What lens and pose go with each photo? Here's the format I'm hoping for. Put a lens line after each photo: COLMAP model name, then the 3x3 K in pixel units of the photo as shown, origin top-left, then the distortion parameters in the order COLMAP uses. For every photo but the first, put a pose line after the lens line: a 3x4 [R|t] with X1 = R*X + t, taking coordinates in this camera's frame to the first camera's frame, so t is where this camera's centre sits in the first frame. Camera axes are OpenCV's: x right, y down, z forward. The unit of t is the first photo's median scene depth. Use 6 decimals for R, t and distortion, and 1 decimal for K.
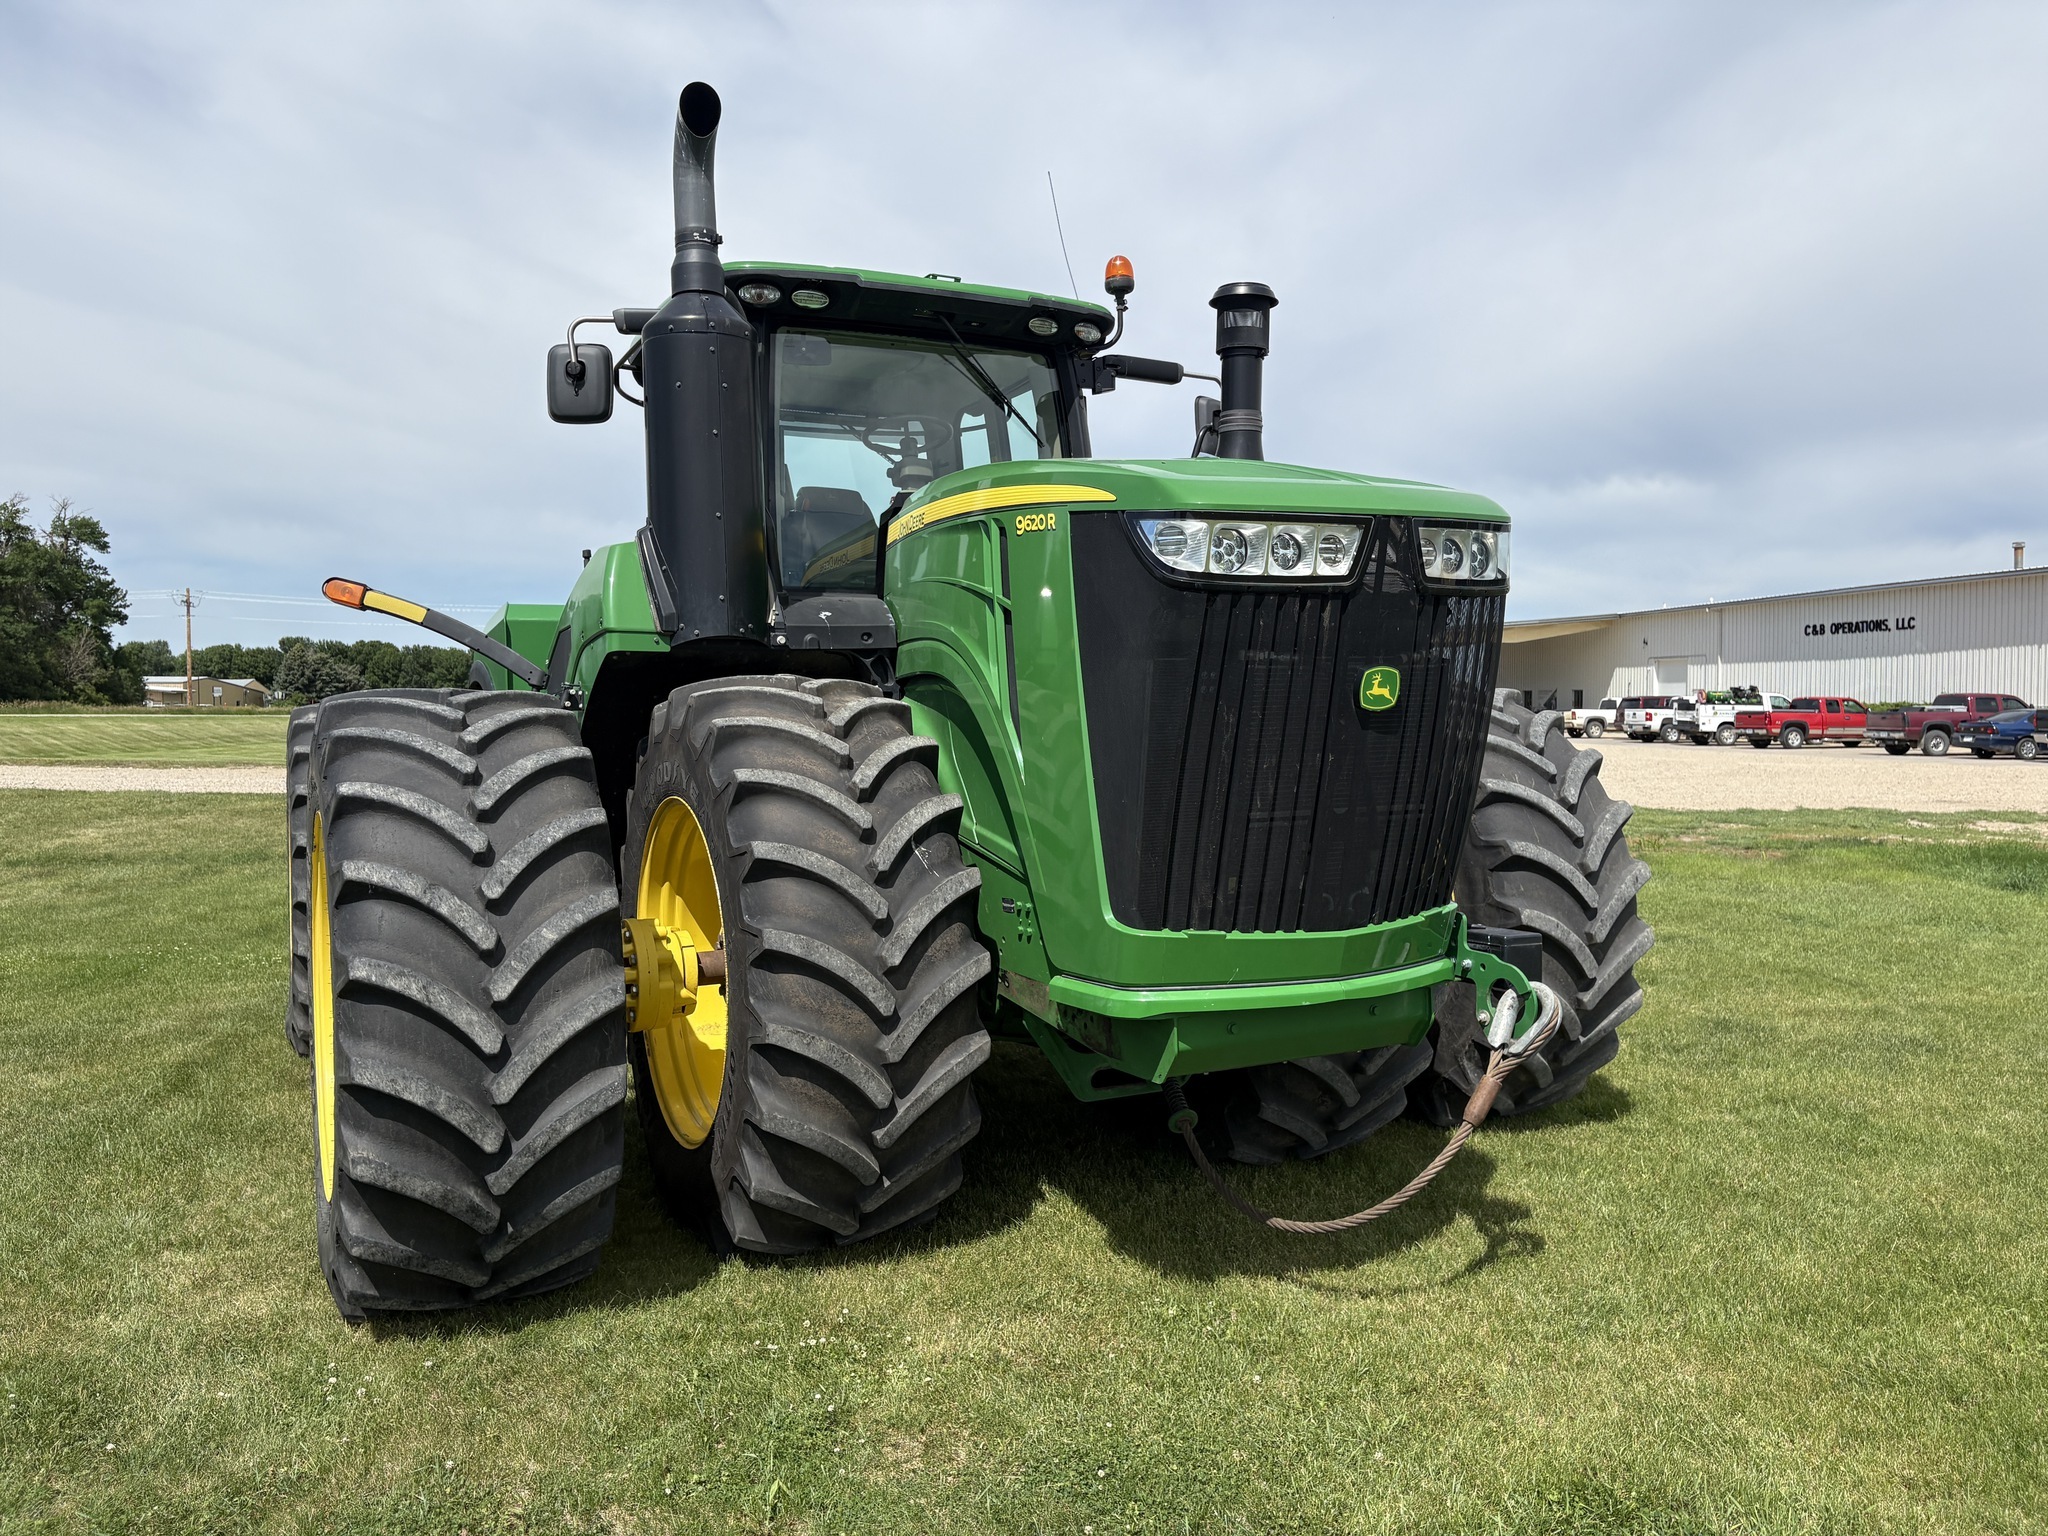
lens RADIAL K [[1557.7, 0, 1024.0], [0, 1557.7, 768.0], [0, 0, 1]] dist [0.192390, -0.582382]
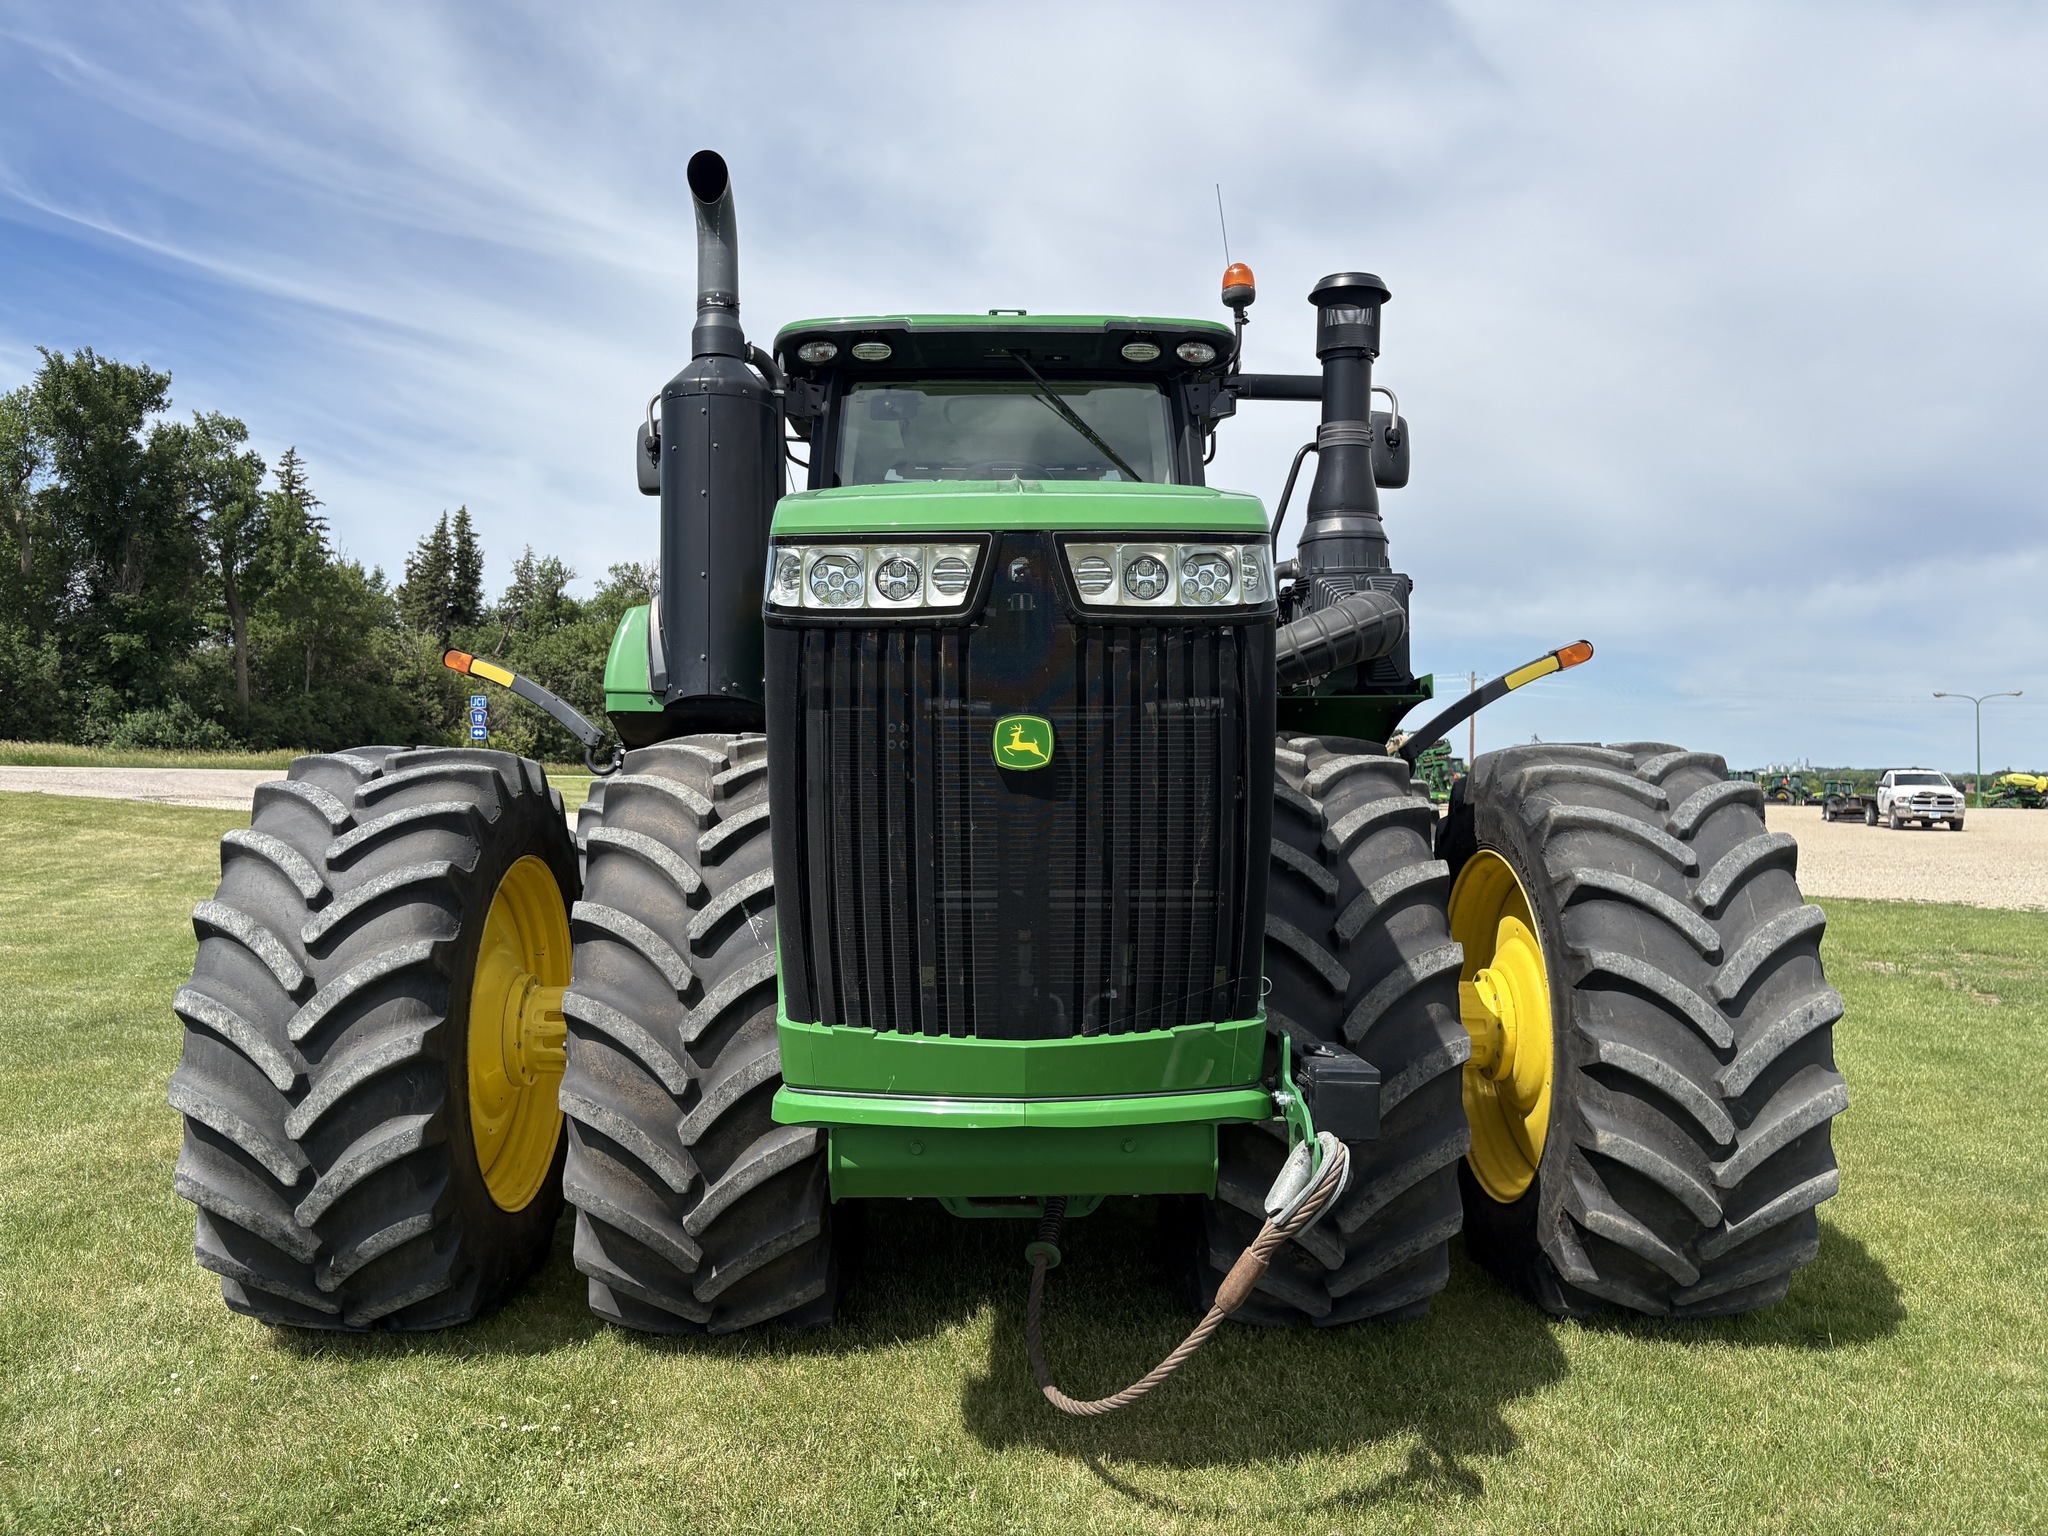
lens RADIAL K [[1575.6, 0, 1023.2], [0, 1575.6, 779.3], [0, 0, 1]] dist [0.060271, -0.081951]
pose [[0.893046, 0.010293, -0.449847, 0.521870], [-0.027964, 0.999075, -0.032654, -0.004682], [0.449095, 0.041741, 0.892508, 0.241808]]
